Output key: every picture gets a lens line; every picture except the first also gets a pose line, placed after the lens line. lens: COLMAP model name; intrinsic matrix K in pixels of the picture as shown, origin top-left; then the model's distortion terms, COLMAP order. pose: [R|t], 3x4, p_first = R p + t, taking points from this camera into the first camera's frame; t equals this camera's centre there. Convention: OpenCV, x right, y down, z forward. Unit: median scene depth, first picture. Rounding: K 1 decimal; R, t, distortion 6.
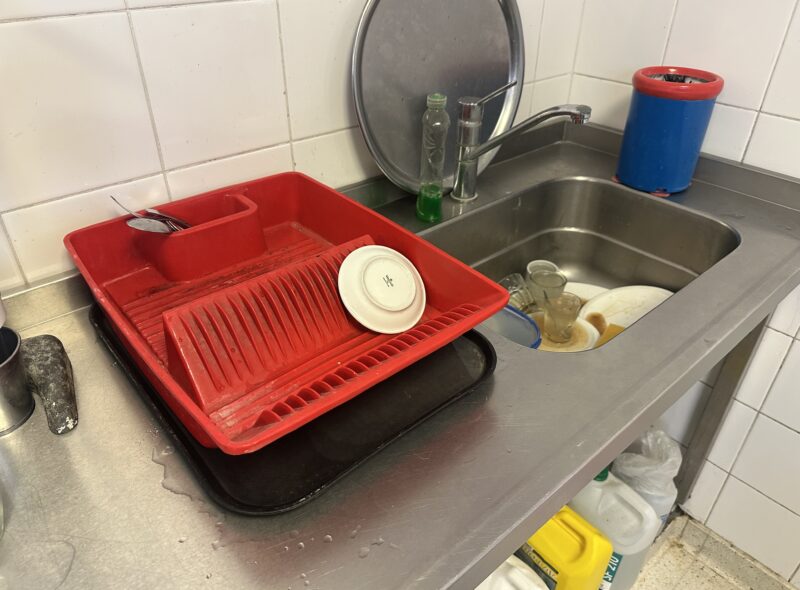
lens RADIAL K [[573.3, 0, 390.1], [0, 573.3, 296.8], [0, 0, 1]] dist [0.039144, -0.055861]
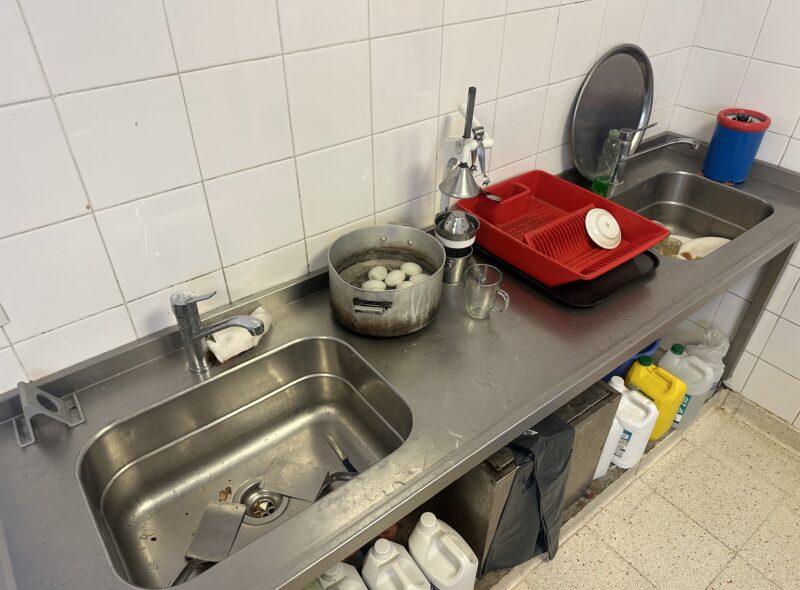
lens RADIAL K [[573.3, 0, 395.1], [0, 573.3, 298.3], [0, 0, 1]] dist [0.039144, -0.055861]
pose [[0.998784, 0.030327, -0.038879, -0.435275], [-0.027825, 0.997603, 0.063351, 0.080647], [0.040707, -0.062192, 0.997234, -0.755958]]
